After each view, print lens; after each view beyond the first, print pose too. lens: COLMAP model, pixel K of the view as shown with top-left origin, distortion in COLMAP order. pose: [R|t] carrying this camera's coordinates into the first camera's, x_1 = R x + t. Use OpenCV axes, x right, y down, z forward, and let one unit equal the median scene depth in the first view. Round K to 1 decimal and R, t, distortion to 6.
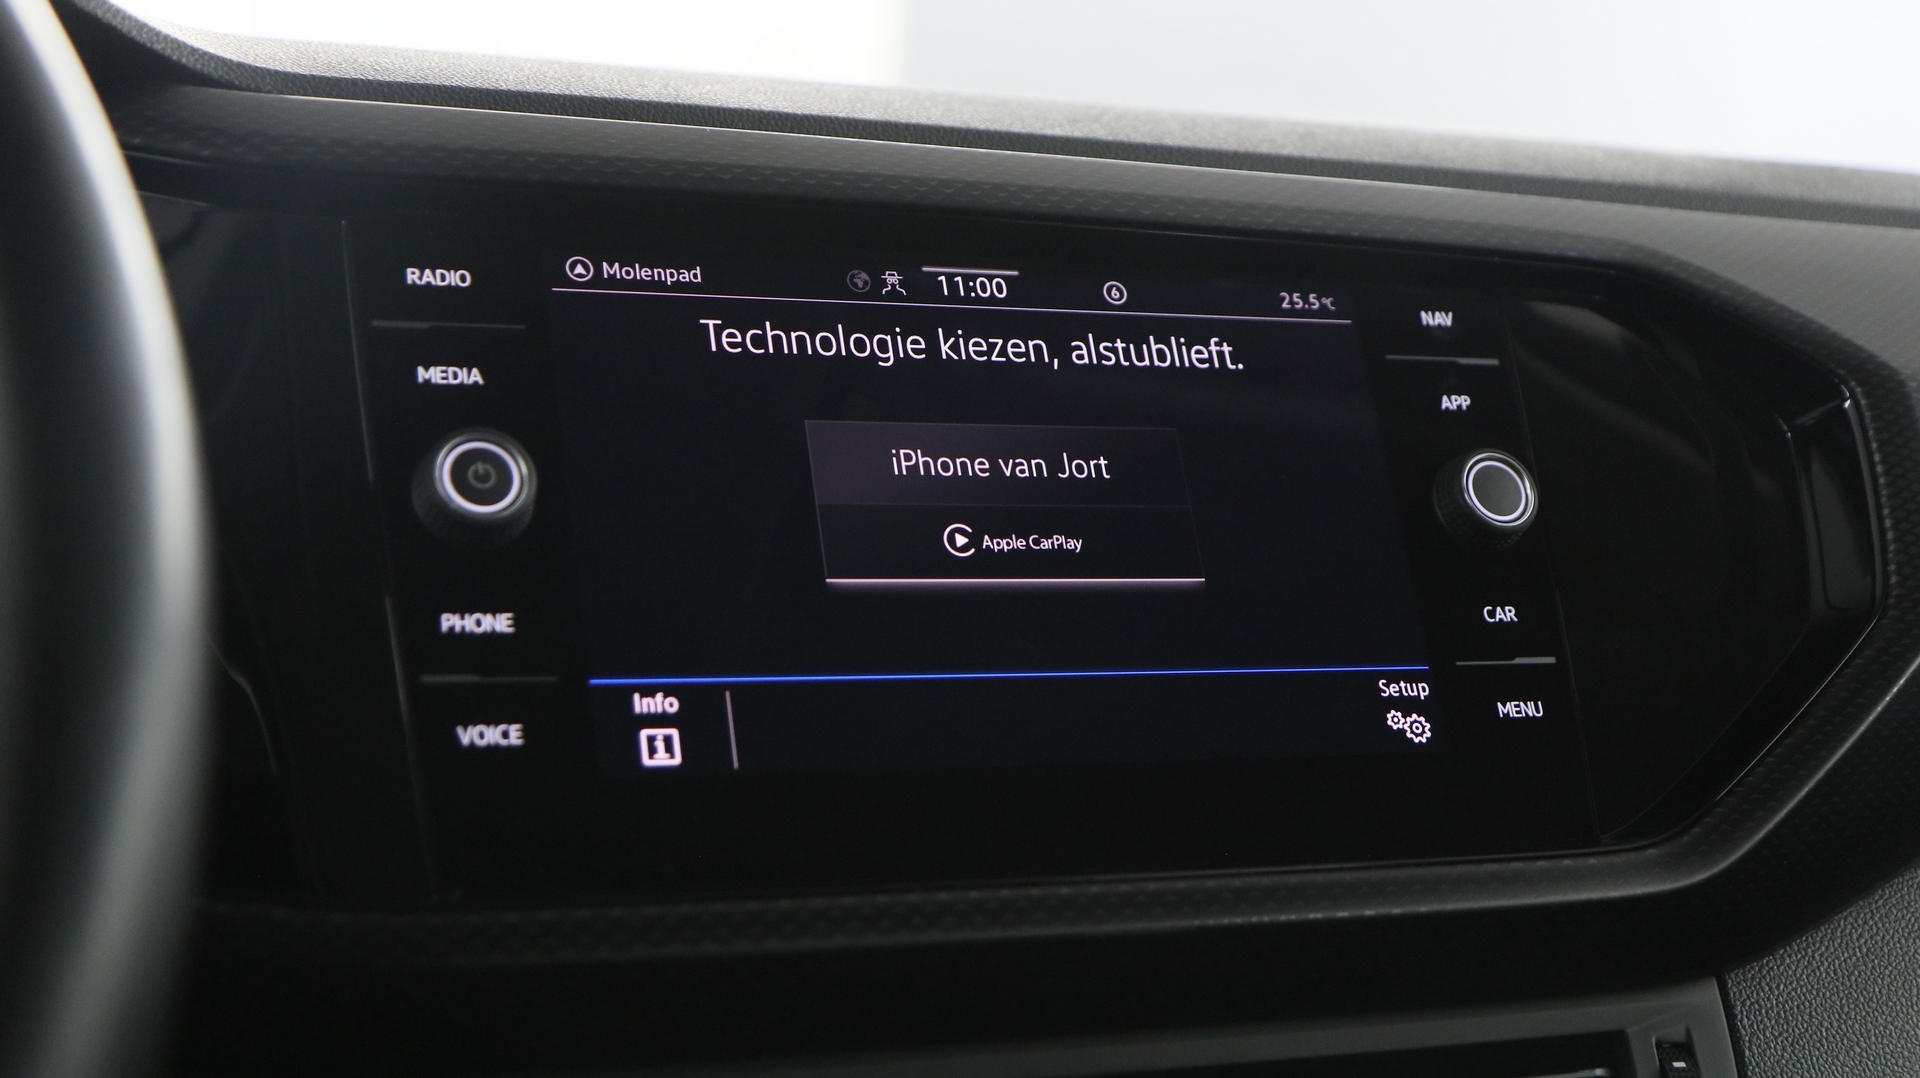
lens RADIAL K [[2547.9, 0, 960.0], [0, 2547.9, 539.0], [0, 0, 1]] dist [-0.009984, -0.017321]
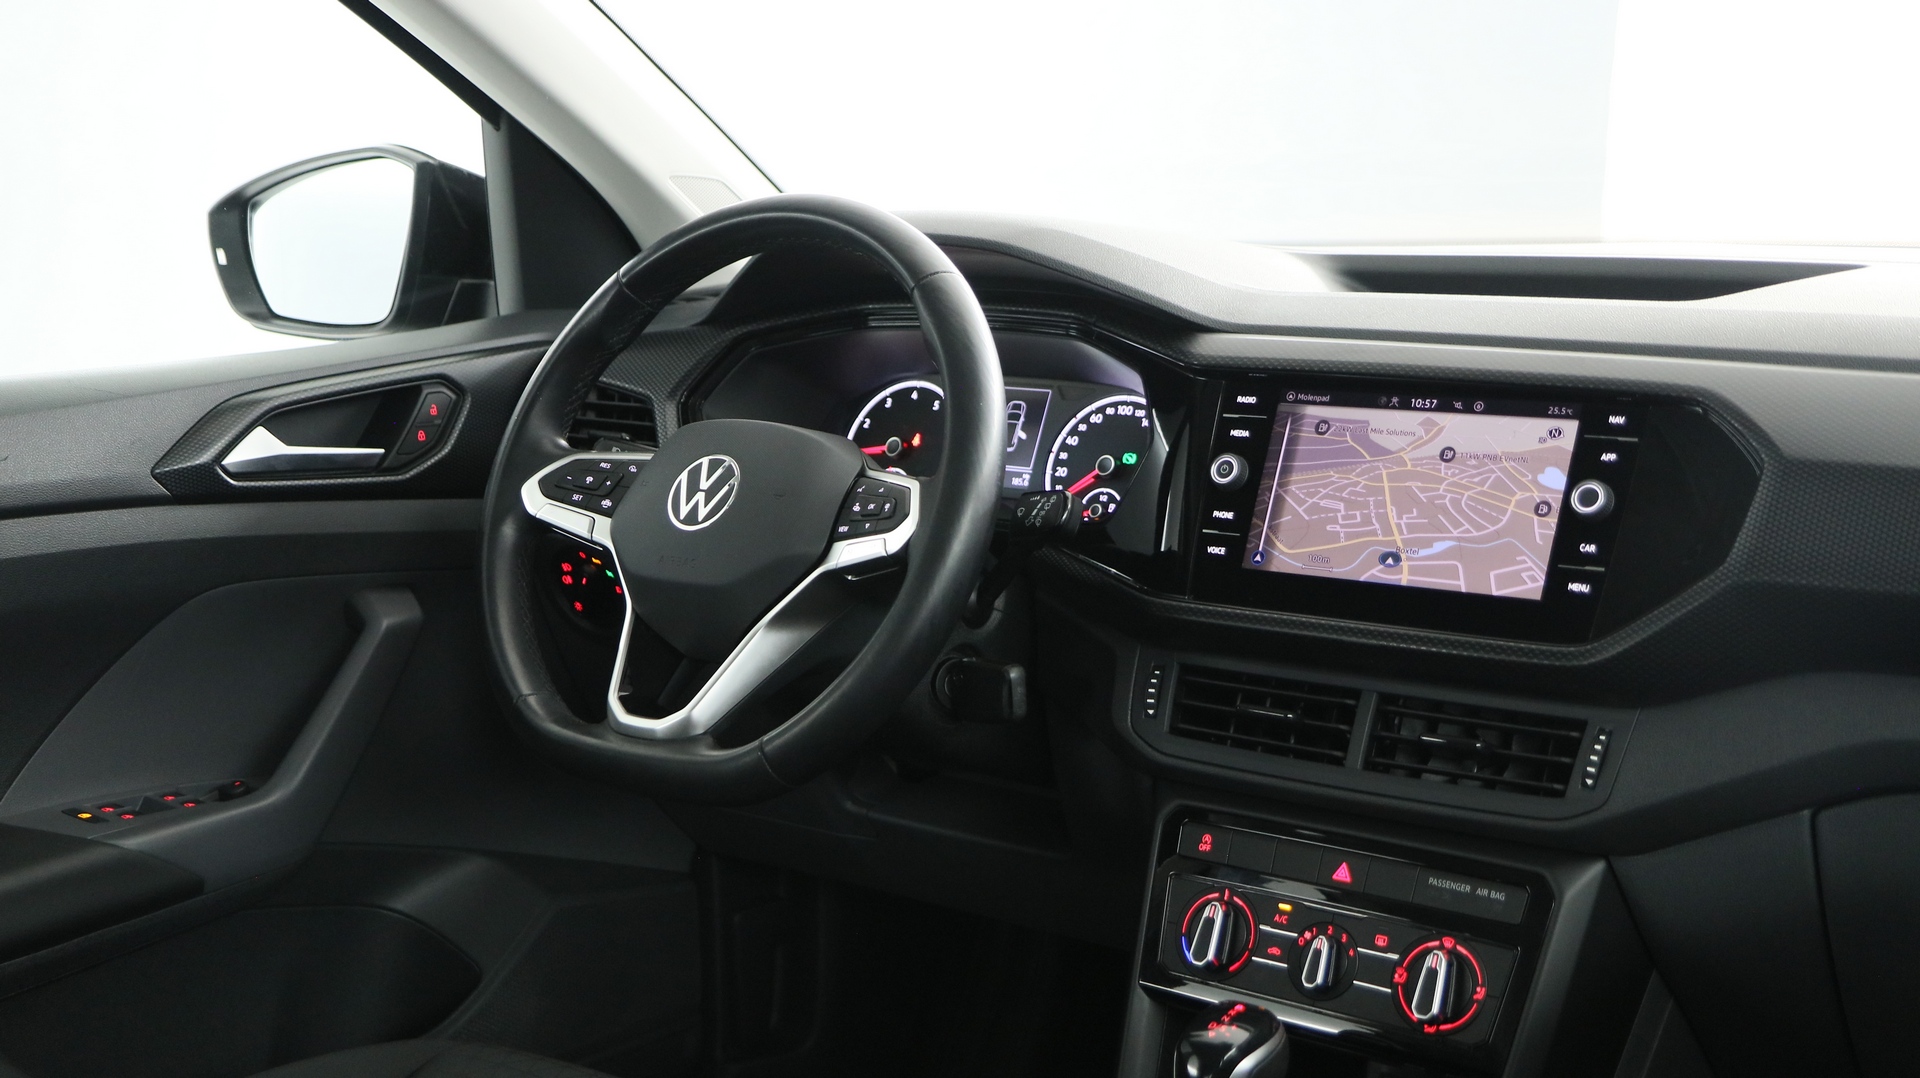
lens RADIAL K [[2232.9, 0, 954.5], [0, 2232.9, 541.9], [0, 0, 1]] dist [0.006090, -0.004065]
pose [[0.508244, 0.118878, -0.852969, 1.767568], [0.000317, 0.990401, 0.138221, -0.278675], [0.861213, -0.070521, 0.503328, -0.612368]]
